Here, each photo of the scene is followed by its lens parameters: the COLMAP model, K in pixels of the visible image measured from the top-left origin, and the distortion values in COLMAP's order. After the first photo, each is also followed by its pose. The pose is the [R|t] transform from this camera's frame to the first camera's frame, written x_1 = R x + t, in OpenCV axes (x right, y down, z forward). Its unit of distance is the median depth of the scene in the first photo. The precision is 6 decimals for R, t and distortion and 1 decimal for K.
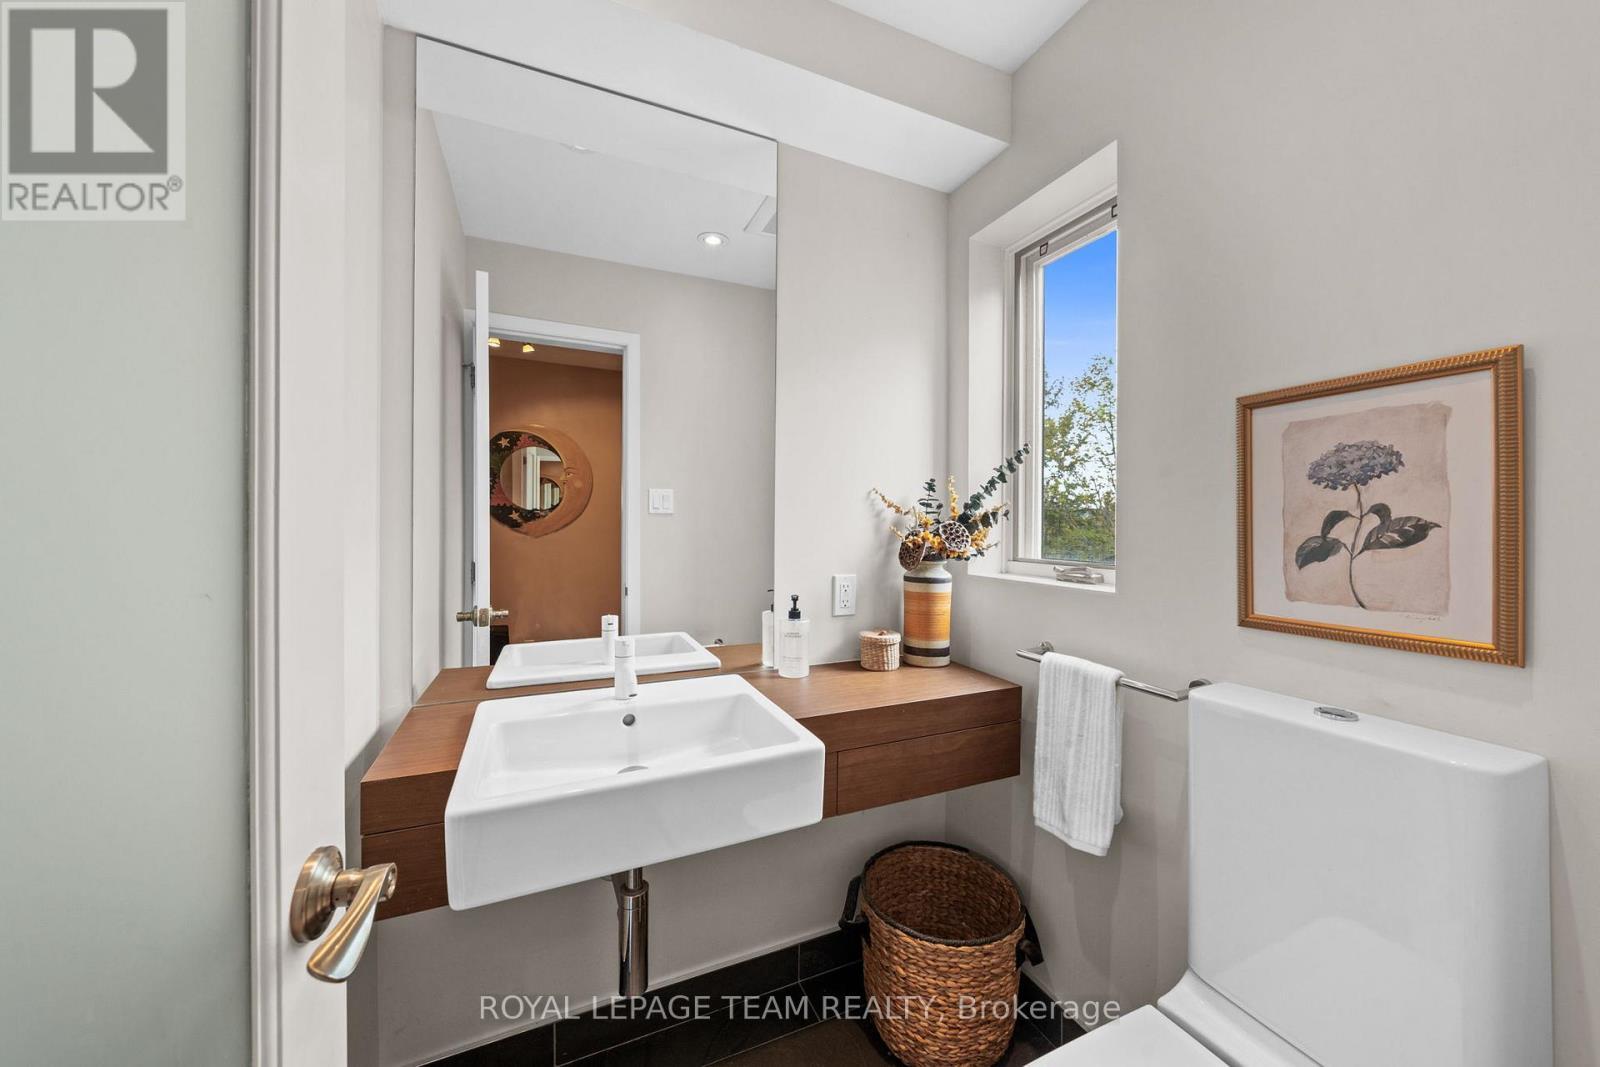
lens RADIAL K [[548.3, 0, 793.2], [0, 548.3, 530.7], [0, 0, 1]] dist [-0.007191, -0.000010]
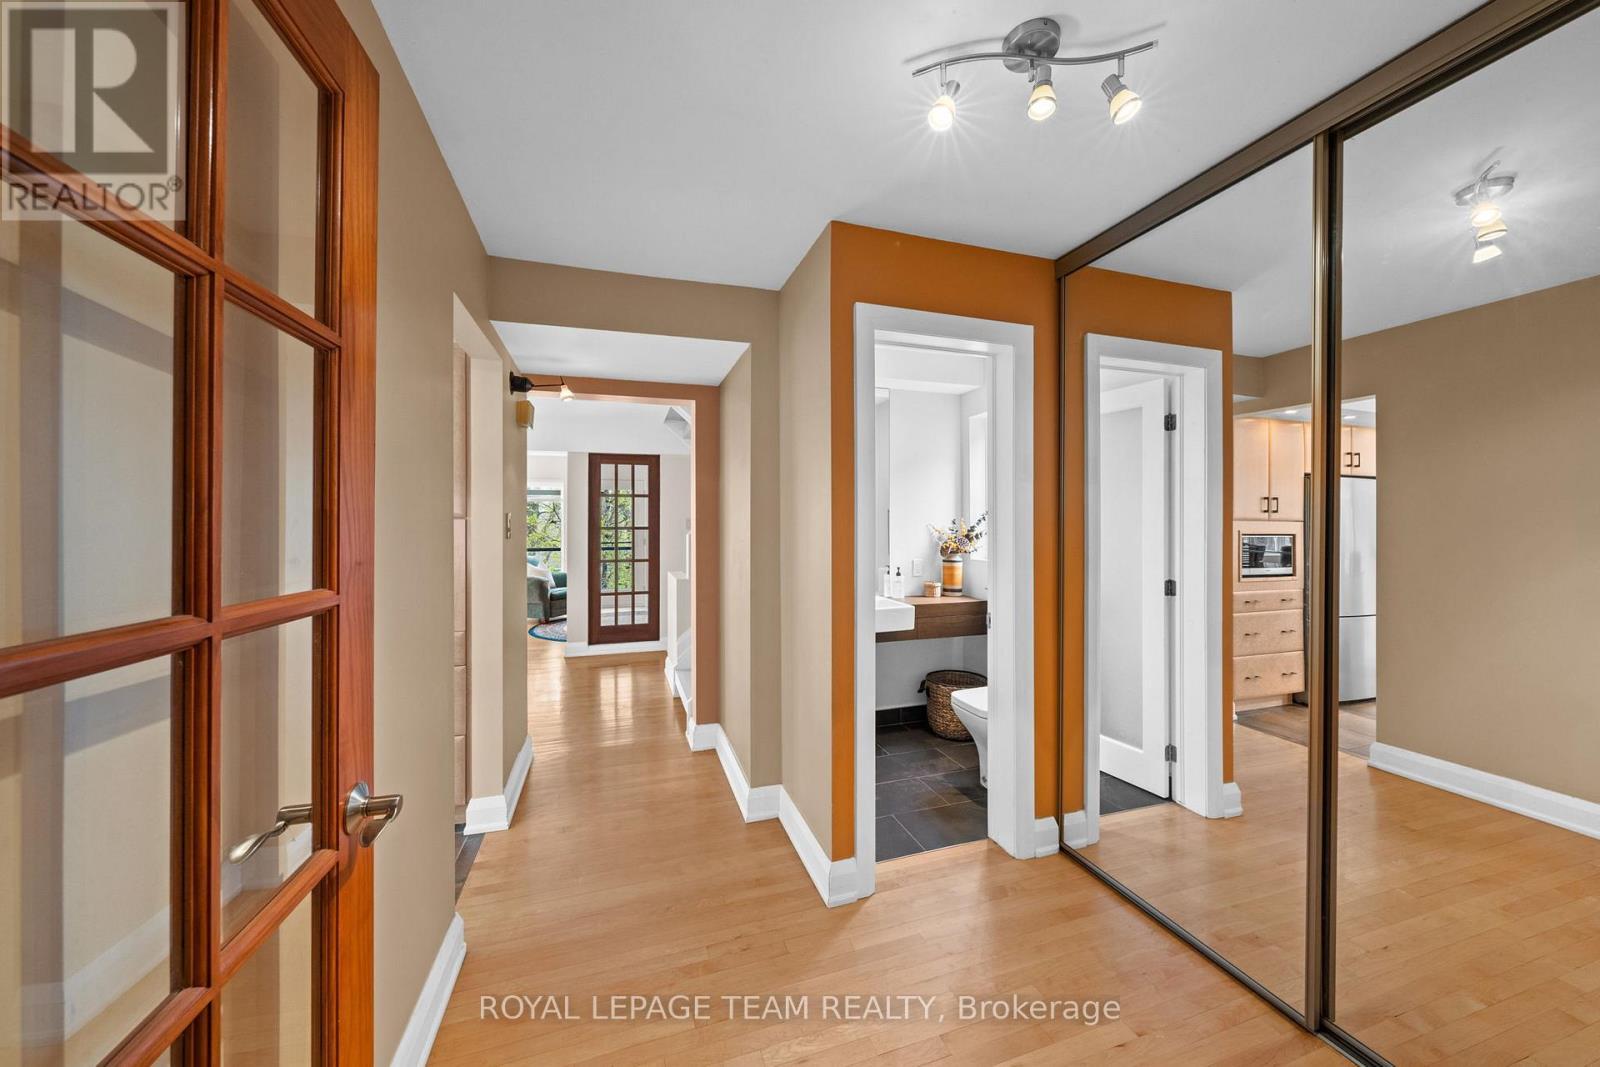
lens RADIAL K [[548.3, 0, 805.5], [0, 548.3, 525.2], [0, 0, 1]] dist [-0.007191, -0.000010]
pose [[0.996226, -0.009699, -0.086259, -0.196374], [0.008981, 0.999922, -0.008709, -0.056311], [0.086337, 0.007901, 0.996235, -1.507722]]
